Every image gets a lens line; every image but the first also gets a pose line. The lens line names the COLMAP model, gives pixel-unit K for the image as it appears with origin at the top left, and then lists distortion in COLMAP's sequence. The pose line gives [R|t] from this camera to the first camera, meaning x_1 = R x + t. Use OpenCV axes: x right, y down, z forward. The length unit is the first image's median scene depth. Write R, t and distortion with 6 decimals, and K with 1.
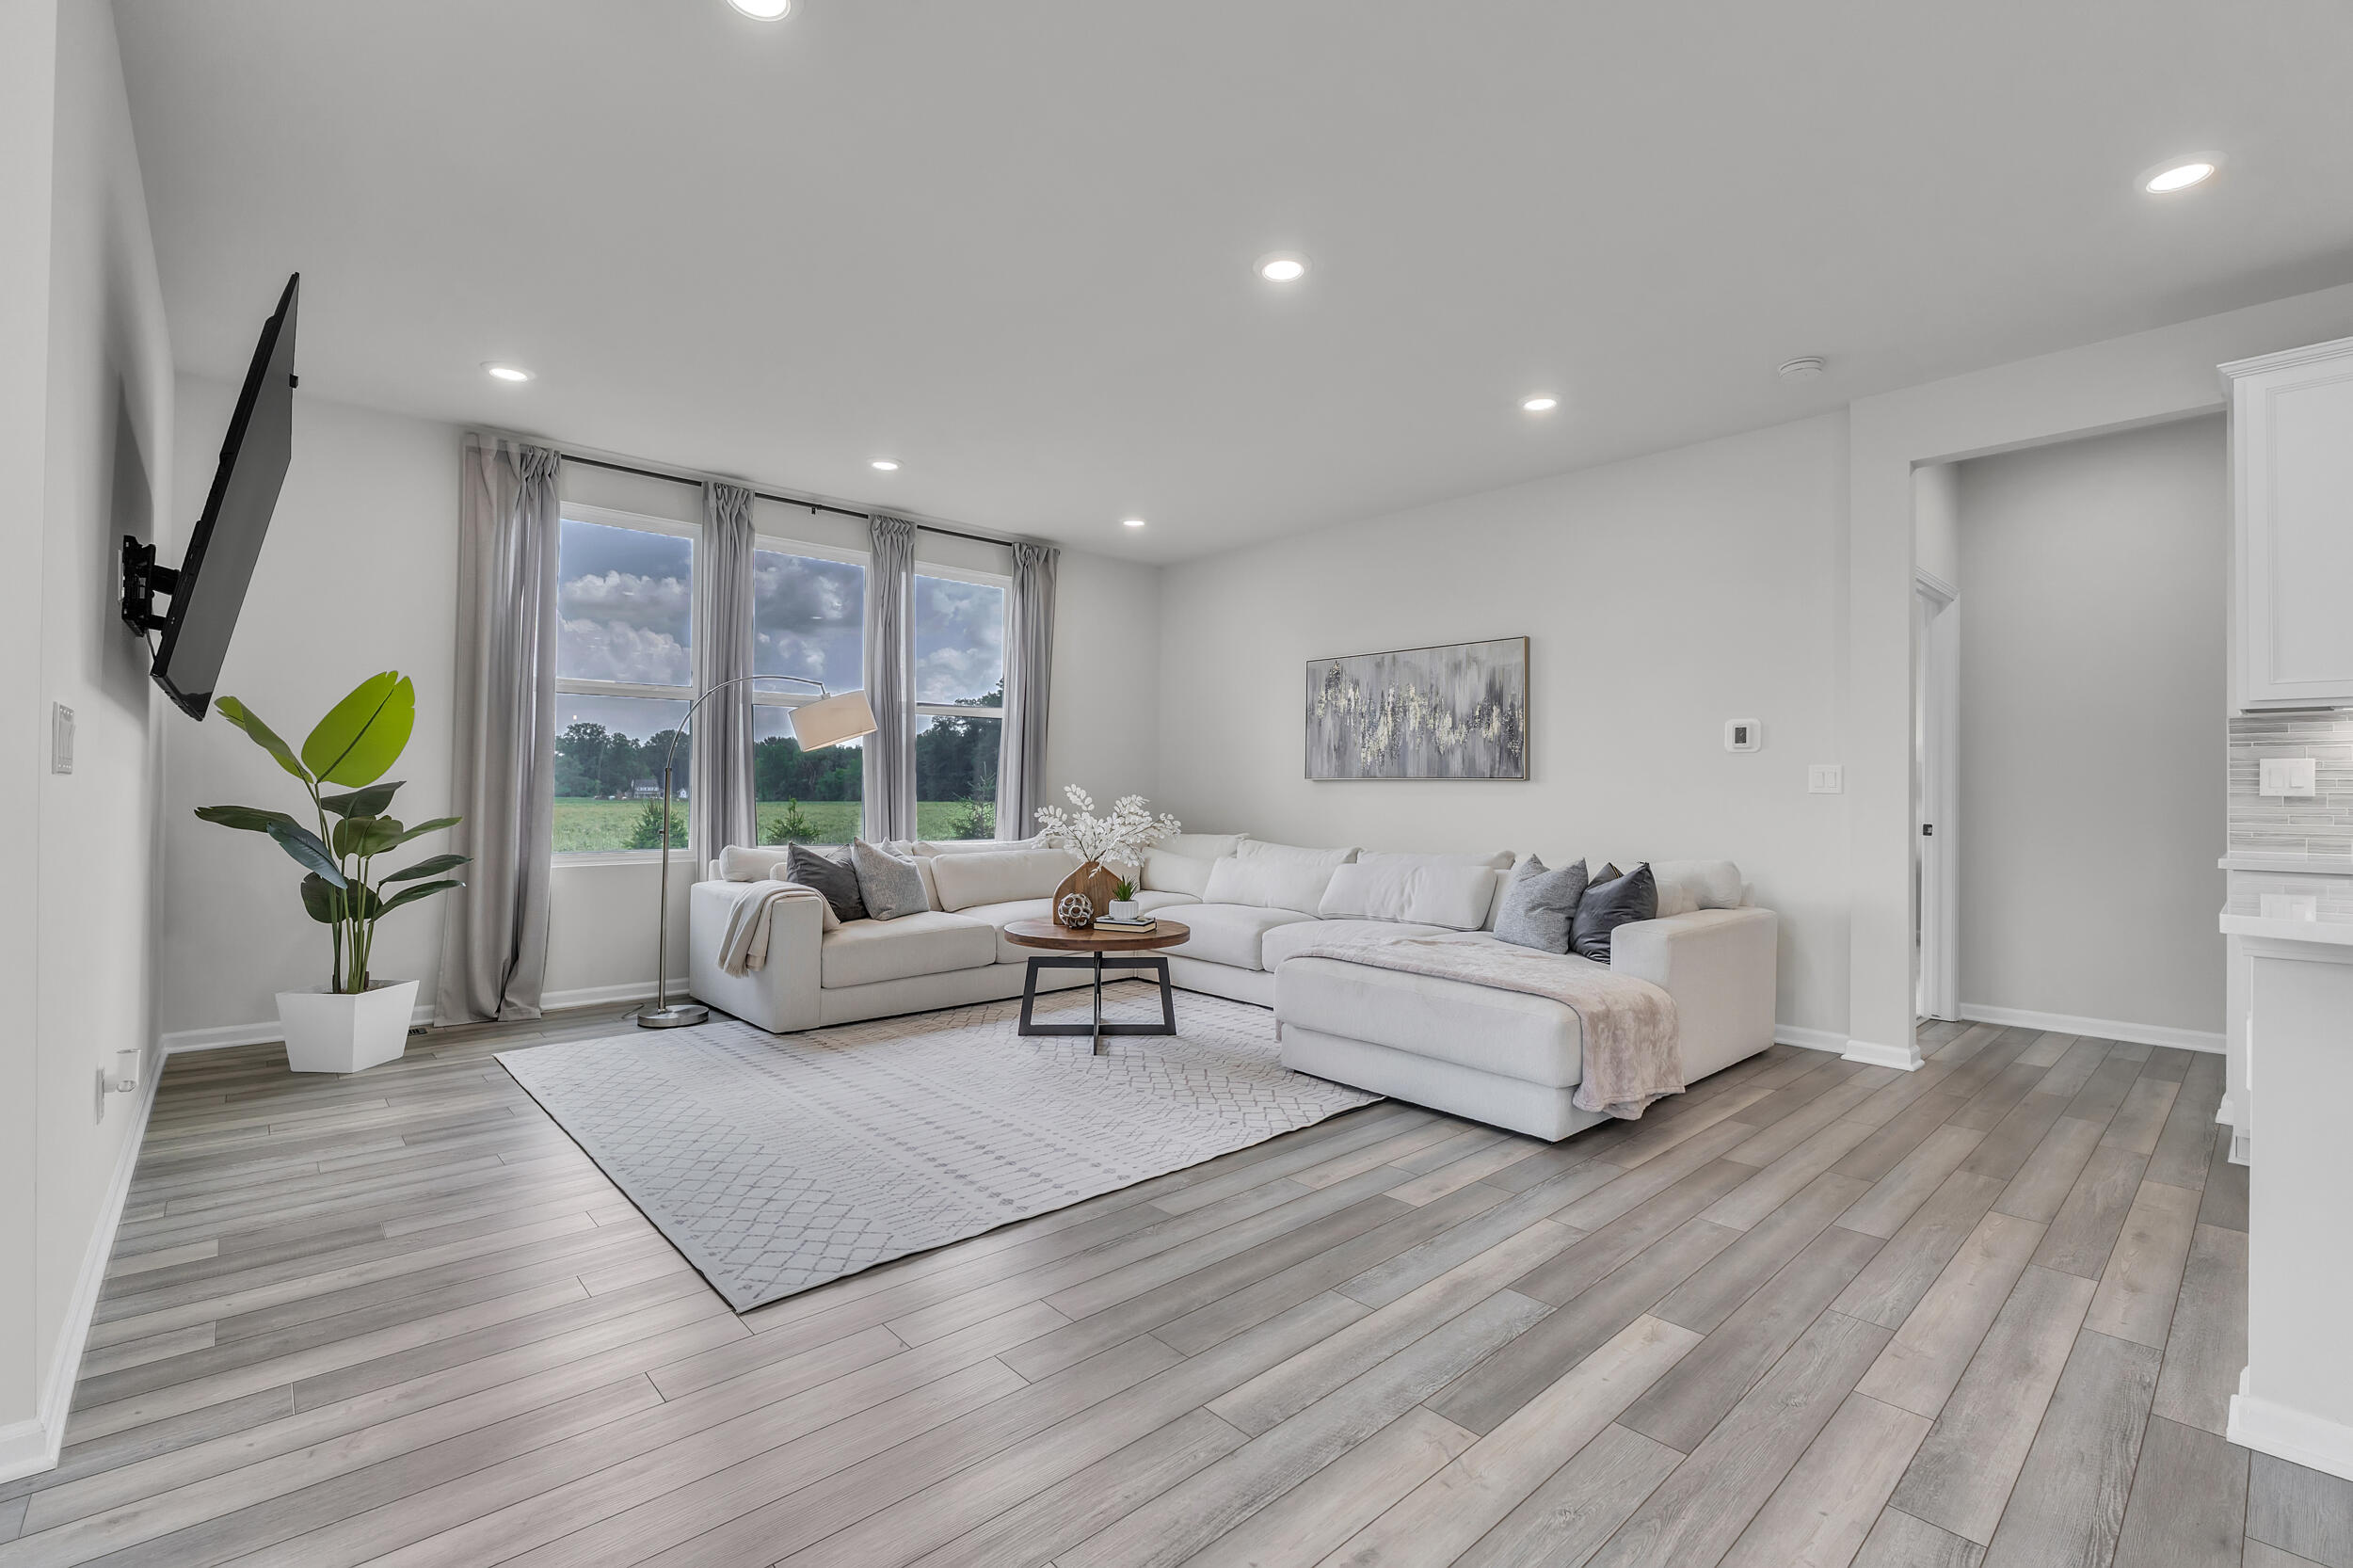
lens RADIAL K [[1035.0, 0, 1171.8], [0, 1035.0, 774.5], [0, 0, 1]] dist [-0.003587, -0.000160]
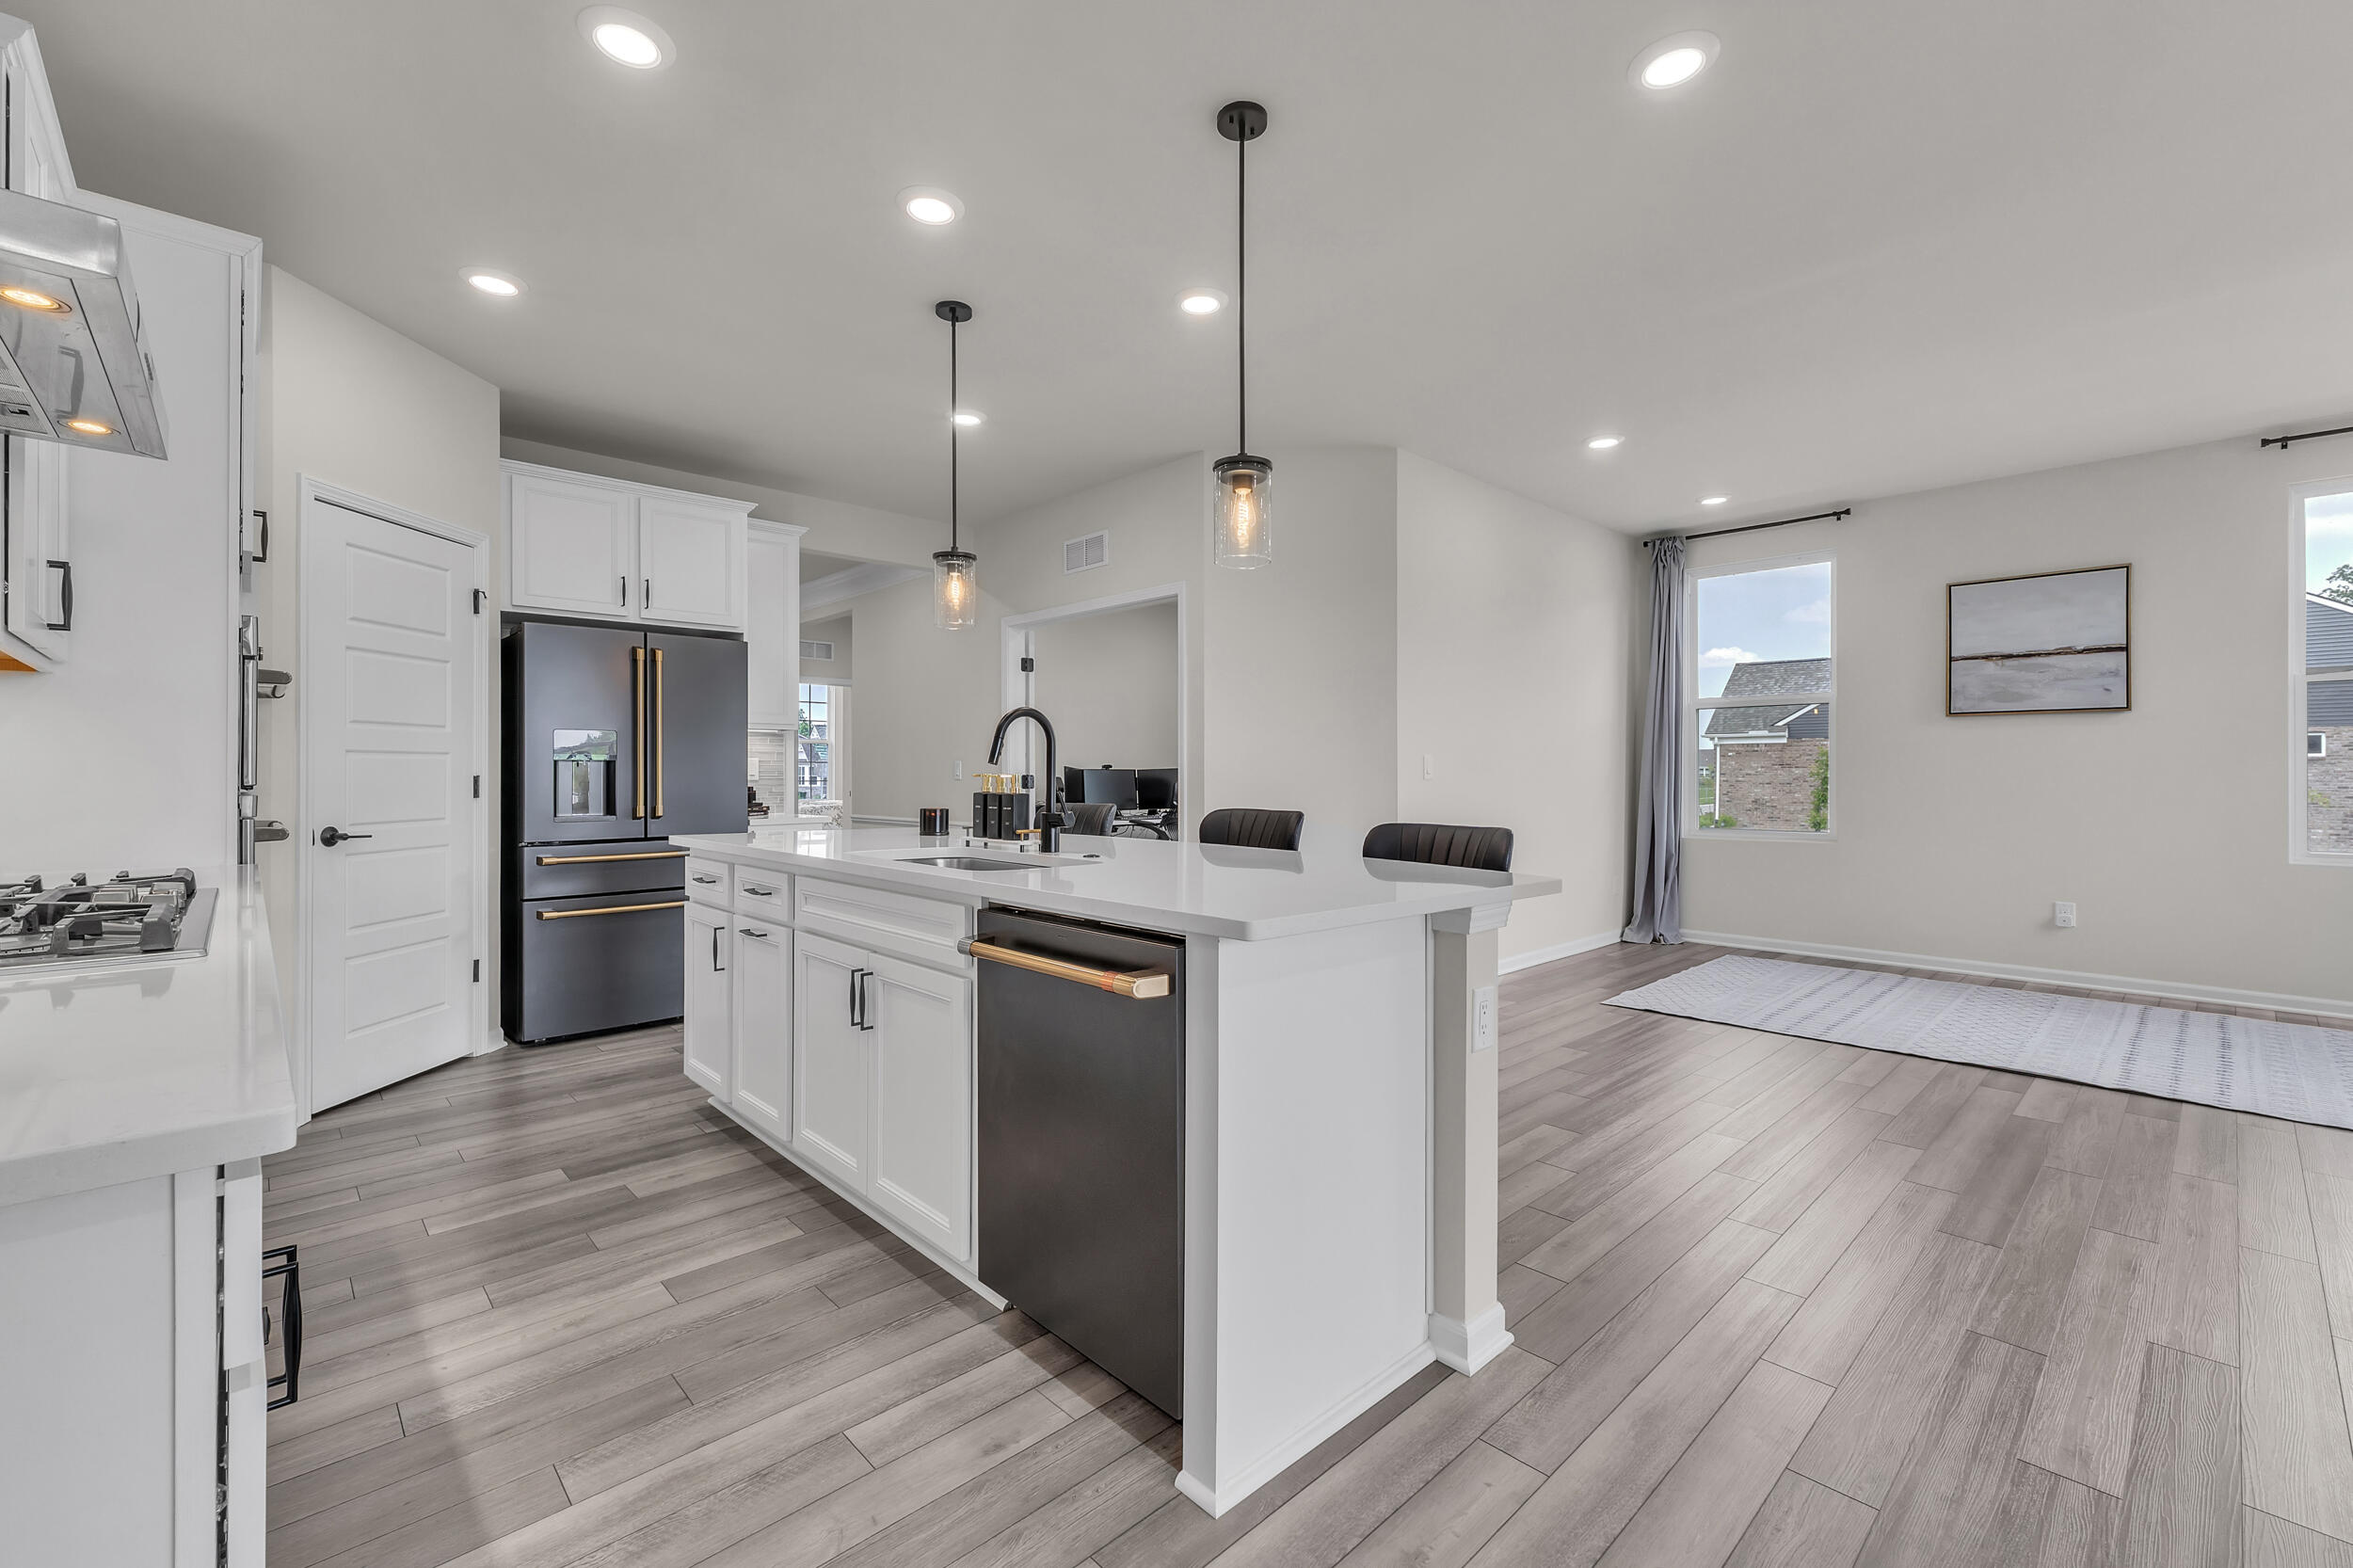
lens RADIAL K [[990.0, 0, 1171.9], [0, 990.0, 771.6], [0, 0, 1]] dist [0.000366, 0.001365]
pose [[-0.999834, -0.006025, -0.017176, 0.626075], [-0.005779, 0.999880, -0.014348, 0.007519], [0.017261, -0.014247, -0.999750, 0.927369]]
